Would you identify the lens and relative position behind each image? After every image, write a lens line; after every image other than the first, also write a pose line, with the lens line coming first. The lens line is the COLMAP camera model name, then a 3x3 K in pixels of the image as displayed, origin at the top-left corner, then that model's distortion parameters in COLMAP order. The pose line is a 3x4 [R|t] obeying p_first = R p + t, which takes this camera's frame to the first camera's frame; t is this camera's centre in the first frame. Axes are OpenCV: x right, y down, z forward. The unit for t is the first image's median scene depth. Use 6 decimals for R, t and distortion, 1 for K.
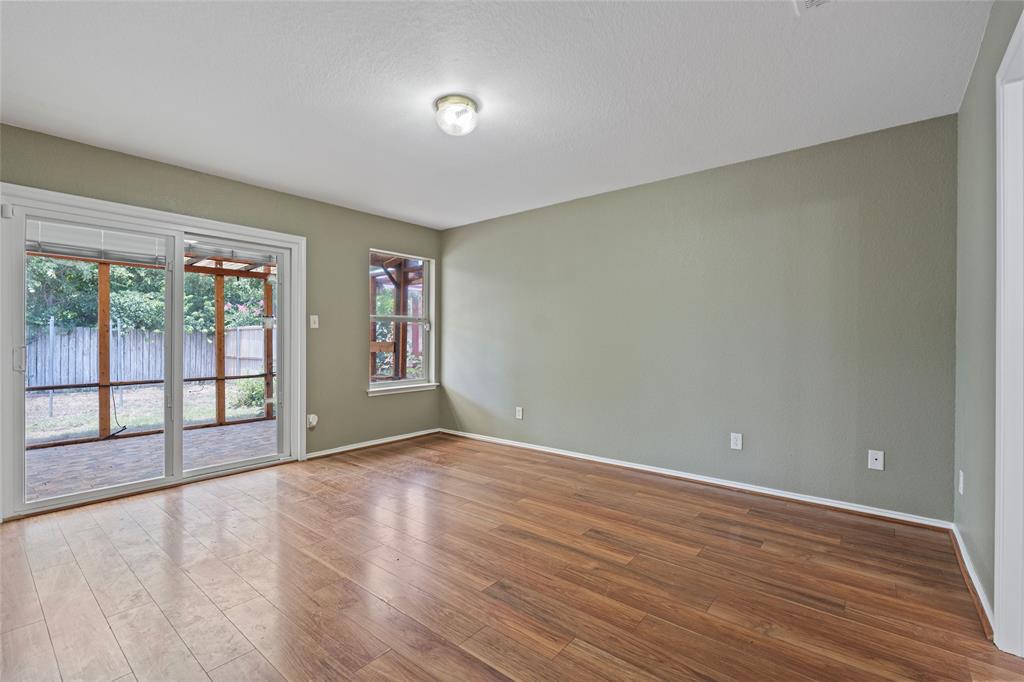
lens RADIAL K [[453.0, 0, 512.0], [0, 453.0, 341.0], [0, 0, 1]] dist [-0.001375, 0.000073]
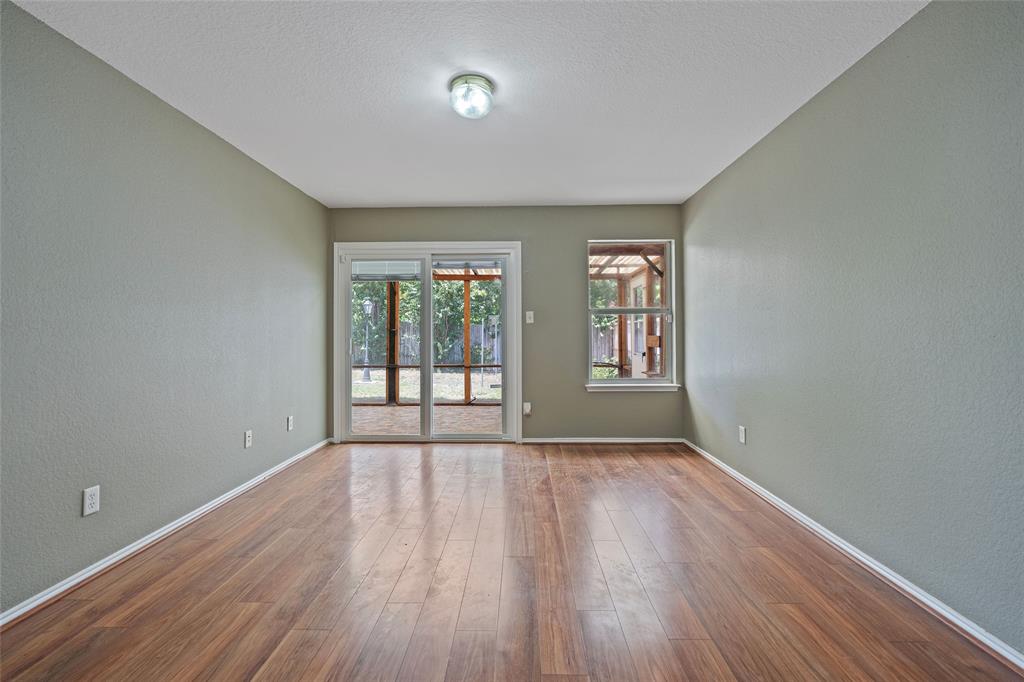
lens RADIAL K [[460.0, 0, 510.7], [0, 460.0, 323.3], [0, 0, 1]] dist [-0.001186, 0.000174]
pose [[0.617833, -0.020974, -0.786029, 0.408395], [0.003049, 0.999701, -0.024278, -0.001414], [0.786303, 0.012603, 0.617712, 0.288501]]
